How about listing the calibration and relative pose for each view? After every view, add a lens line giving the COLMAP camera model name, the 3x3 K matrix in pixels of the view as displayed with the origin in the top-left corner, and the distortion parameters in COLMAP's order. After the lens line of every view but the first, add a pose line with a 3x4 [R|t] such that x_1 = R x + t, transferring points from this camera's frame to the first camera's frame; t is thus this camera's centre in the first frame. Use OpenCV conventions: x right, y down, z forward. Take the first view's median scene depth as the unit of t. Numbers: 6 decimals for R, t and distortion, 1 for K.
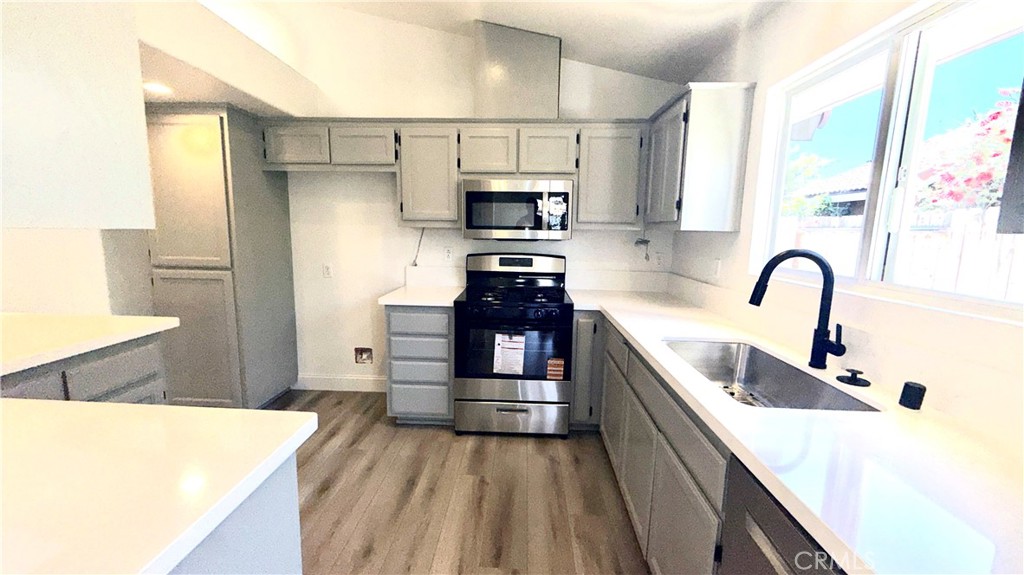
lens RADIAL K [[411.0, 0, 507.7], [0, 411.0, 289.0], [0, 0, 1]] dist [-0.000572, -0.000202]
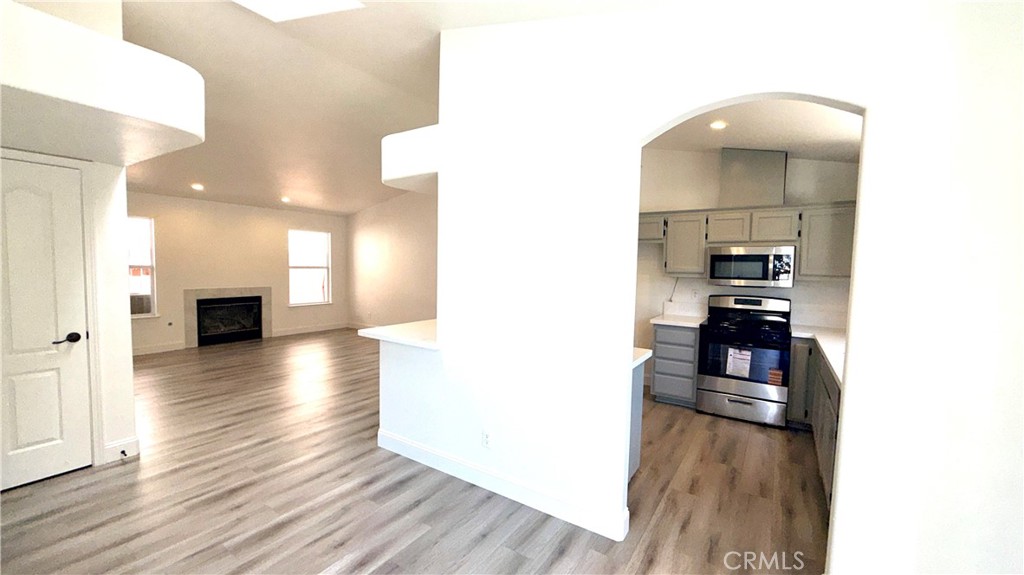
lens RADIAL K [[411.0, 0, 507.7], [0, 411.0, 289.0], [0, 0, 1]] dist [-0.000572, -0.000202]
pose [[0.856027, 0.028717, -0.516132, 0.046217], [-0.076349, 0.994529, -0.071294, 0.060289], [0.511261, 0.100436, 0.853537, -0.703563]]
